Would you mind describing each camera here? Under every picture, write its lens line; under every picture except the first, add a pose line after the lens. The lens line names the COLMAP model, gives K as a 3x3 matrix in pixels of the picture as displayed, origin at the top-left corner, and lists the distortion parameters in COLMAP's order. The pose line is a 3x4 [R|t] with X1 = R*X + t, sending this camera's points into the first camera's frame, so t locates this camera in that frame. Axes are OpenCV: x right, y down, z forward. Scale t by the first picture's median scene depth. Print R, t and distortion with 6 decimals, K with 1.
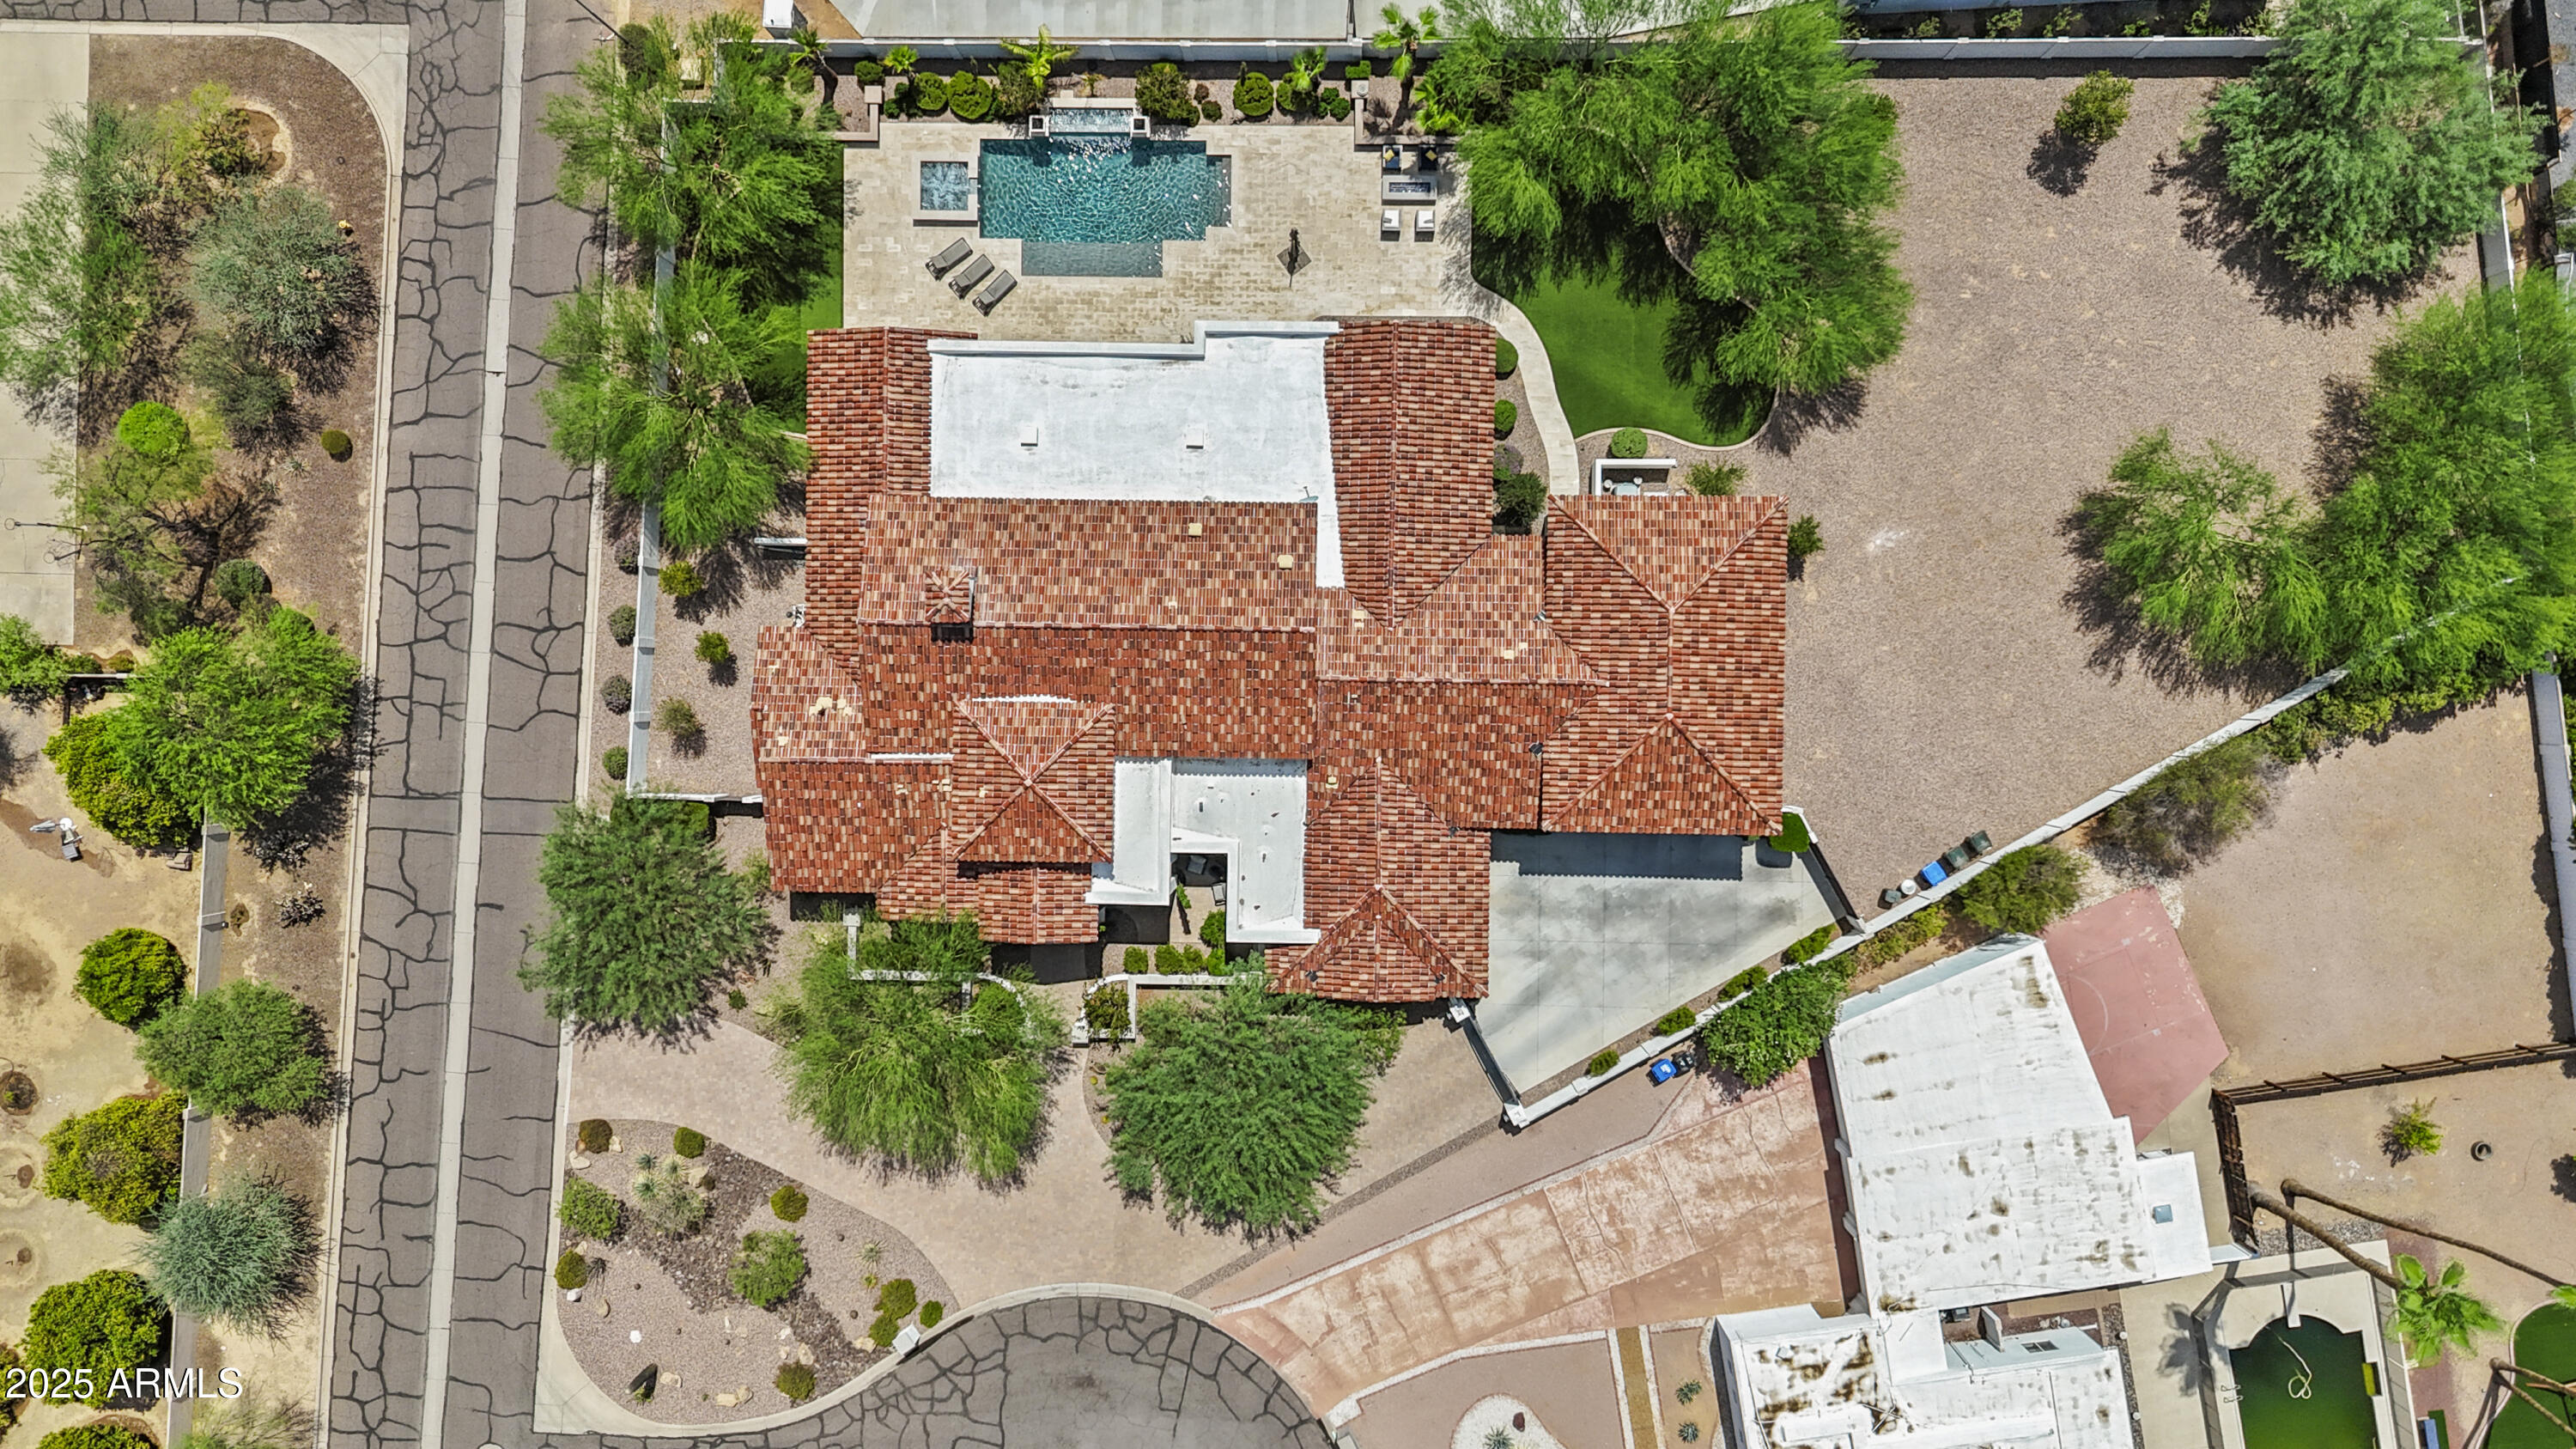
lens RADIAL K [[1905.3, 0, 1284.4], [0, 1905.3, 712.6], [0, 0, 1]] dist [0.069344, -0.064523]
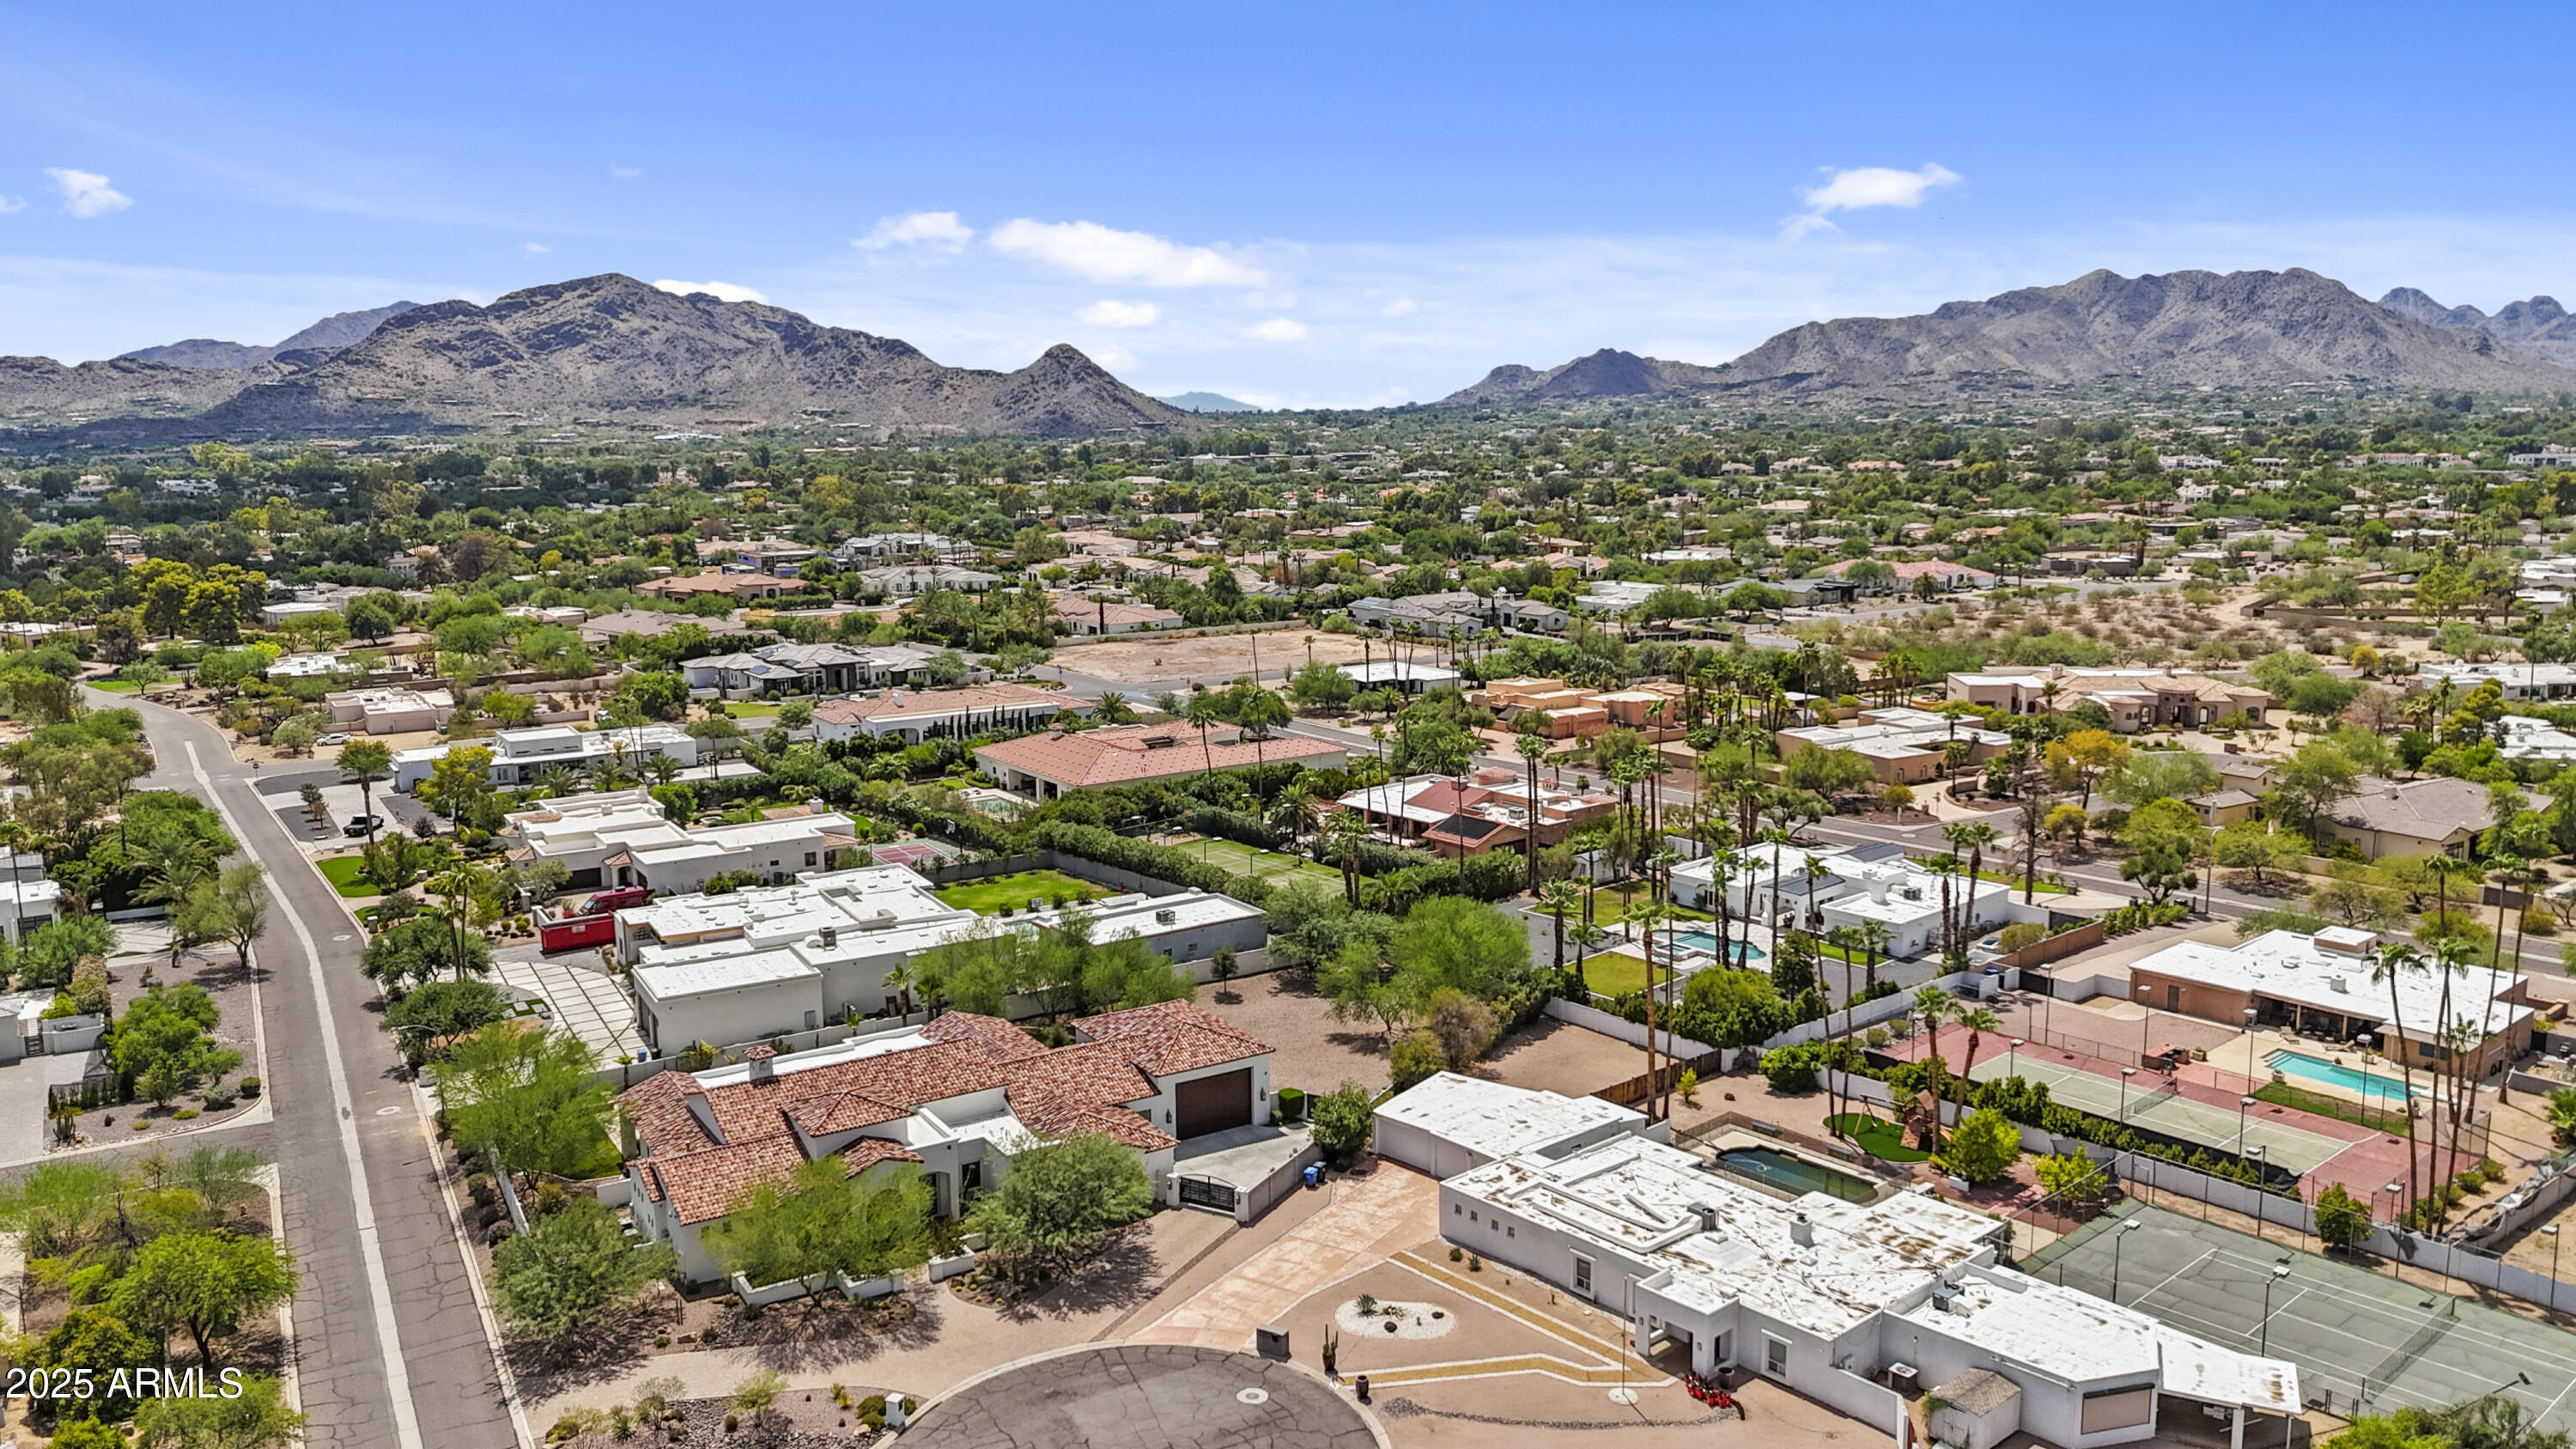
lens RADIAL K [[1905.3, 0, 1284.4], [0, 1905.3, 712.6], [0, 0, 1]] dist [0.069344, -0.064523]
pose [[0.843030, -0.057979, 0.534732, -0.595672], [0.537708, 0.115020, -0.835249, 1.373755], [-0.013078, 0.991670, 0.128141, 0.442269]]
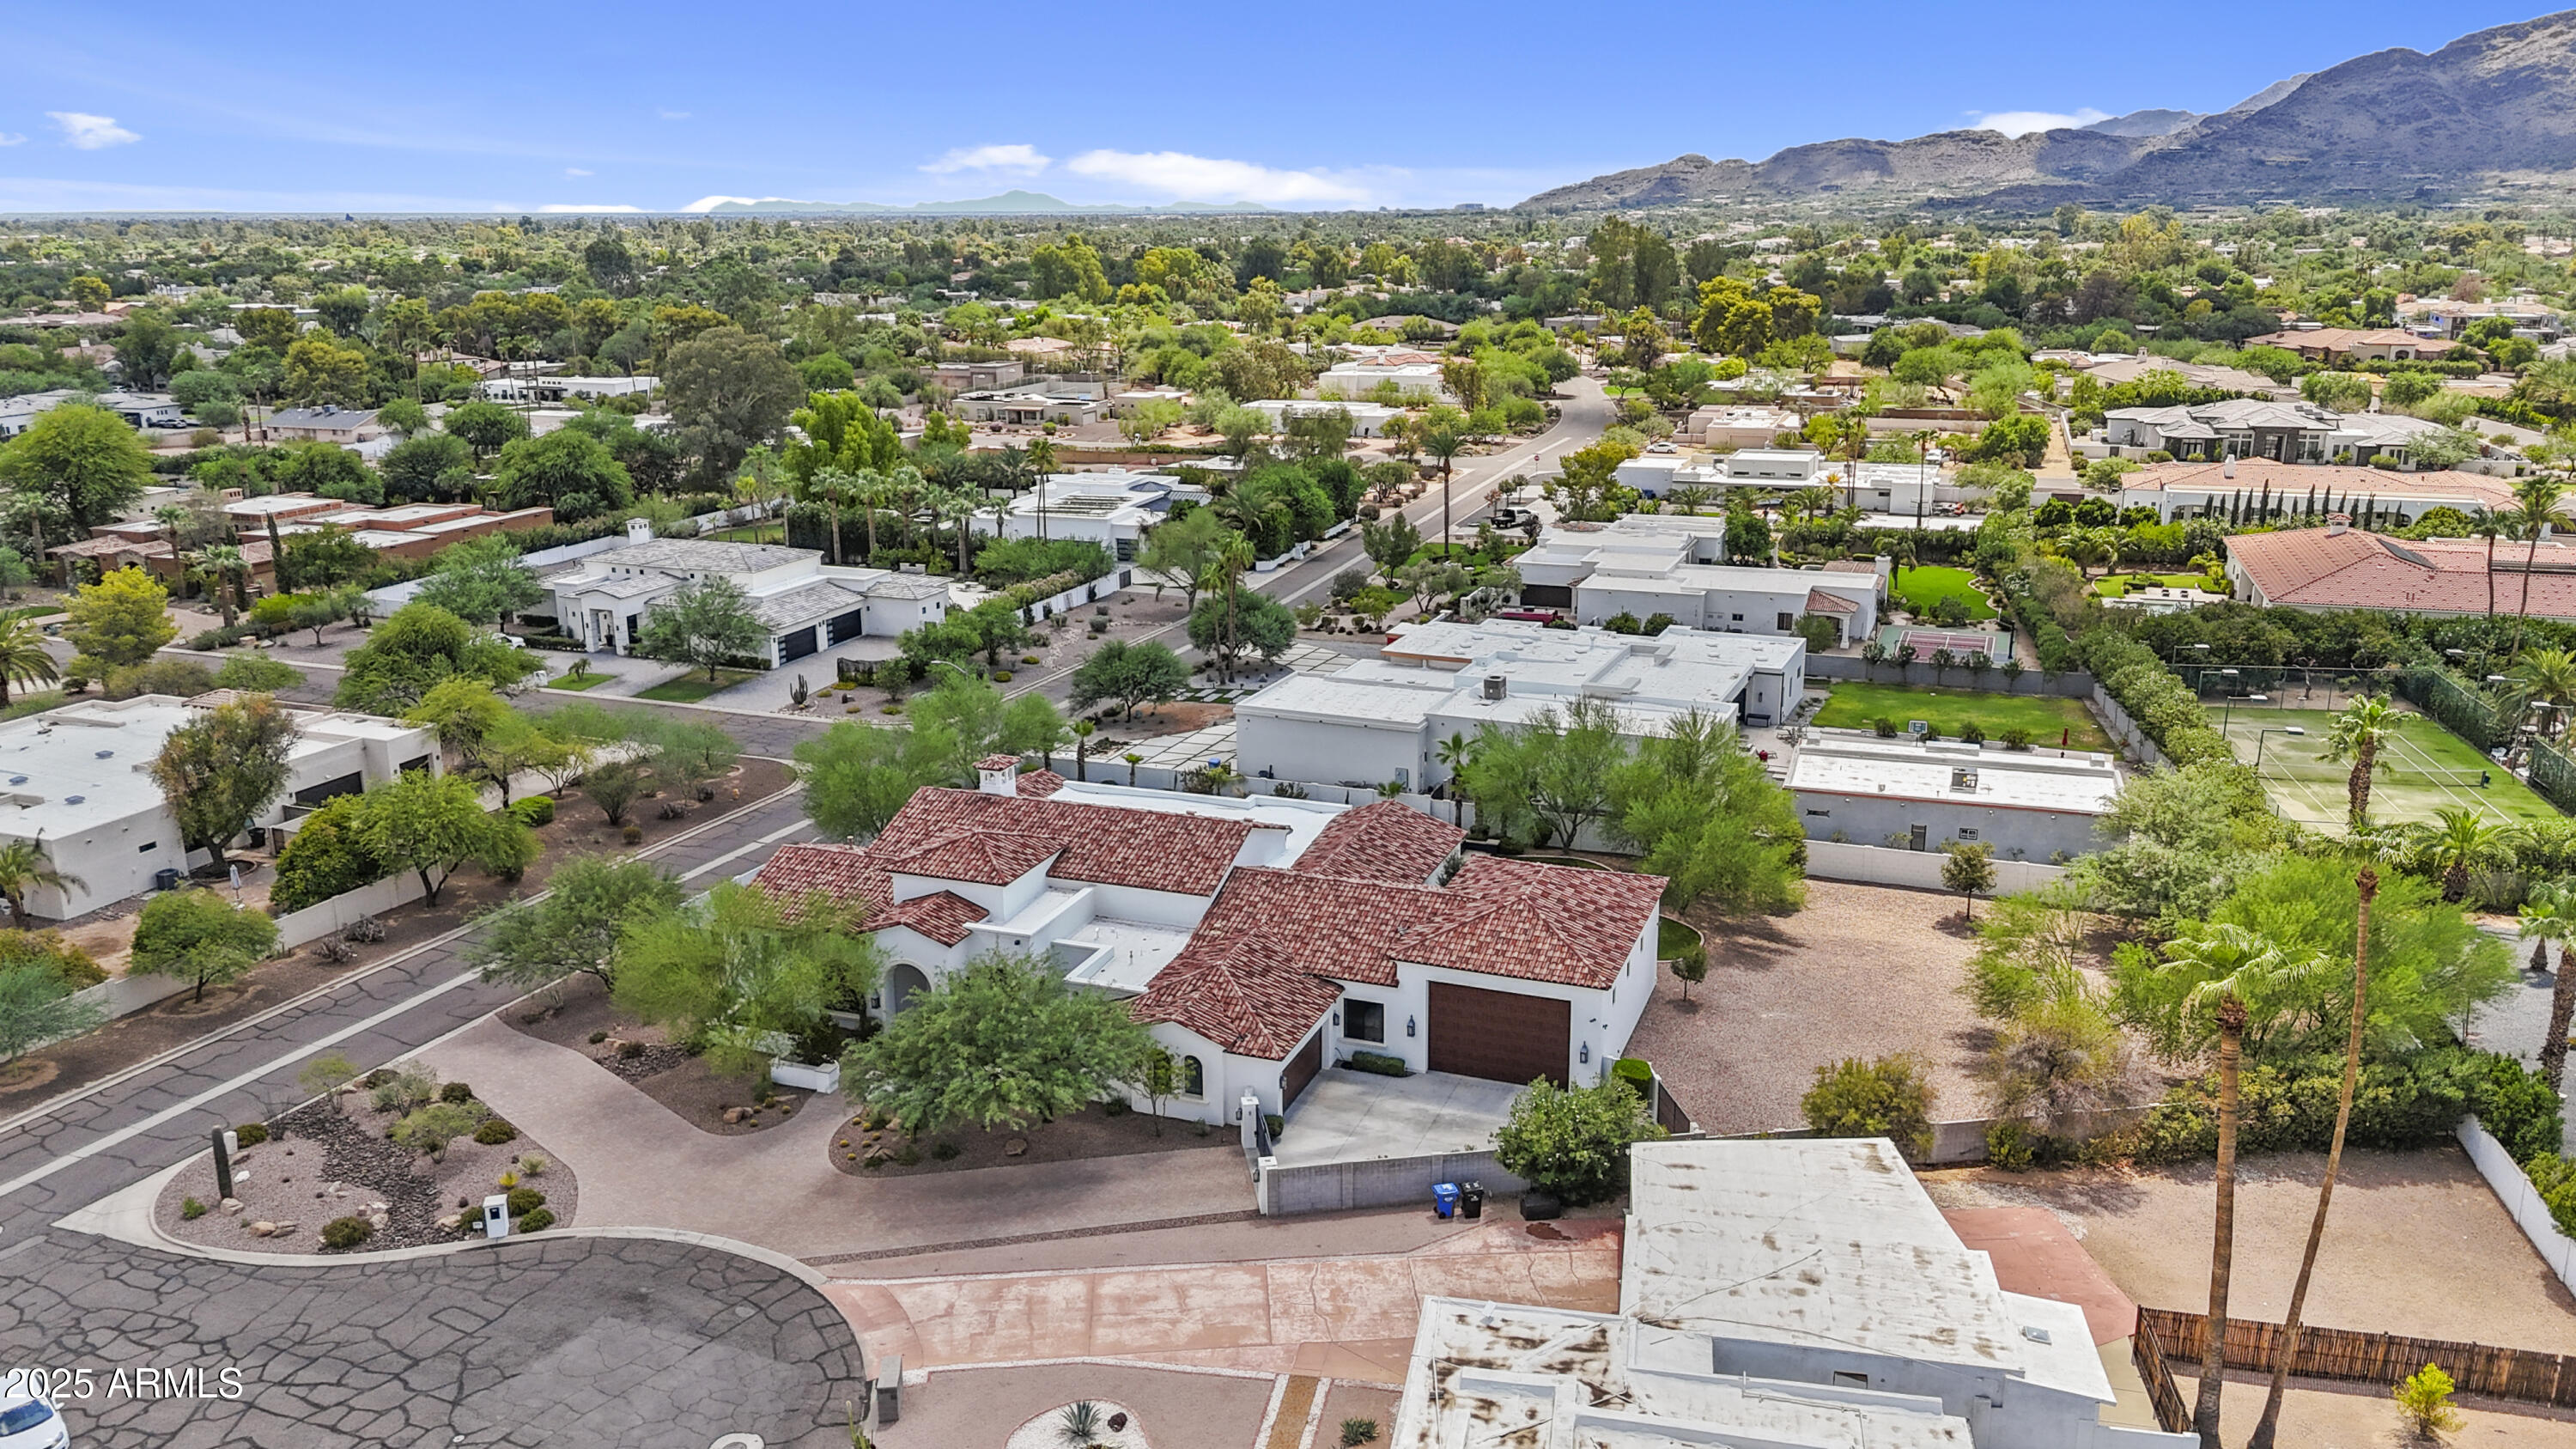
lens RADIAL K [[1889.6, 0, 1284.4], [0, 1889.6, 724.5], [0, 0, 1]] dist [0.078372, -0.072330]
pose [[0.938082, 0.118970, -0.325344, 0.378721], [-0.345091, 0.238907, -0.907654, 0.926384], [-0.030257, 0.963727, 0.265170, 0.564740]]
